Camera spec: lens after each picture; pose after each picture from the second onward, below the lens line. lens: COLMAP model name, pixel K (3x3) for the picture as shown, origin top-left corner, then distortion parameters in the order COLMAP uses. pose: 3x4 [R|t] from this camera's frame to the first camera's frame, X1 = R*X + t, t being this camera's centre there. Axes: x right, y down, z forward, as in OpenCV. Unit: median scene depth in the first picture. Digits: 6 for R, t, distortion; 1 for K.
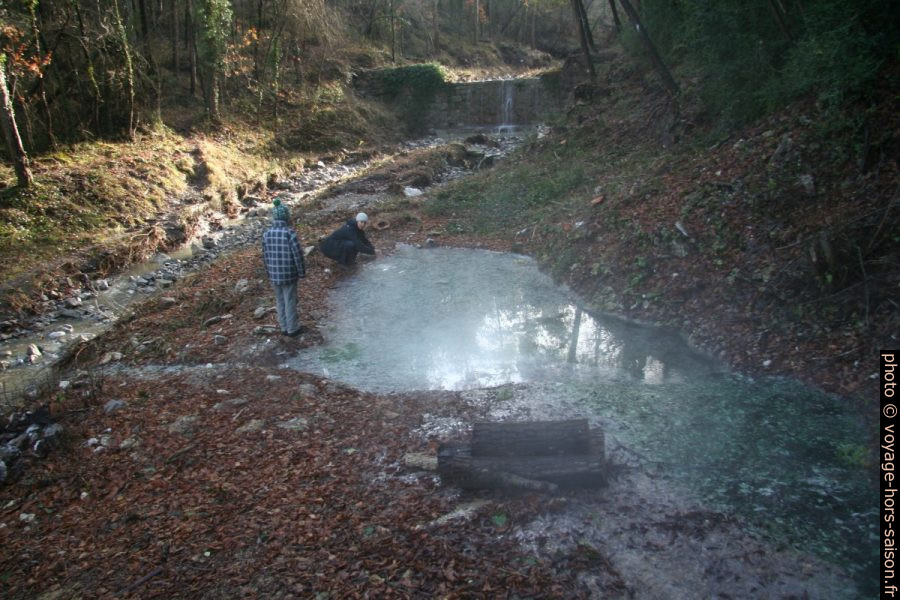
lens RADIAL K [[704.9, 0, 450.0], [0, 704.9, 300.0], [0, 0, 1]] dist [-0.174358, 0.131856]
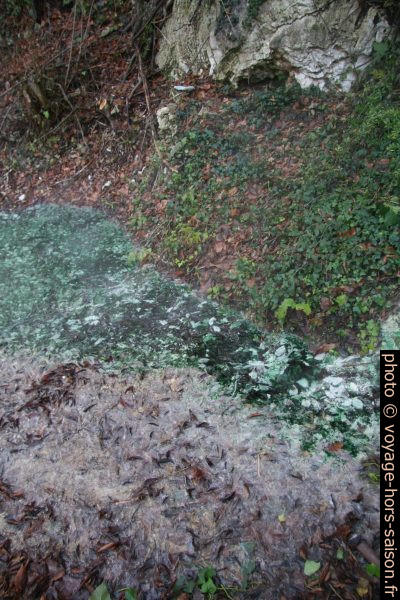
lens RADIAL K [[469.9, 0, 200.0], [0, 469.9, 300.0], [0, 0, 1]] dist [-0.174358, 0.131856]
pose [[0.616367, -0.431997, 0.658385, 0.058169], [0.191936, 0.893289, 0.406442, -0.011556], [-0.763710, -0.124150, 0.633510, 0.247238]]
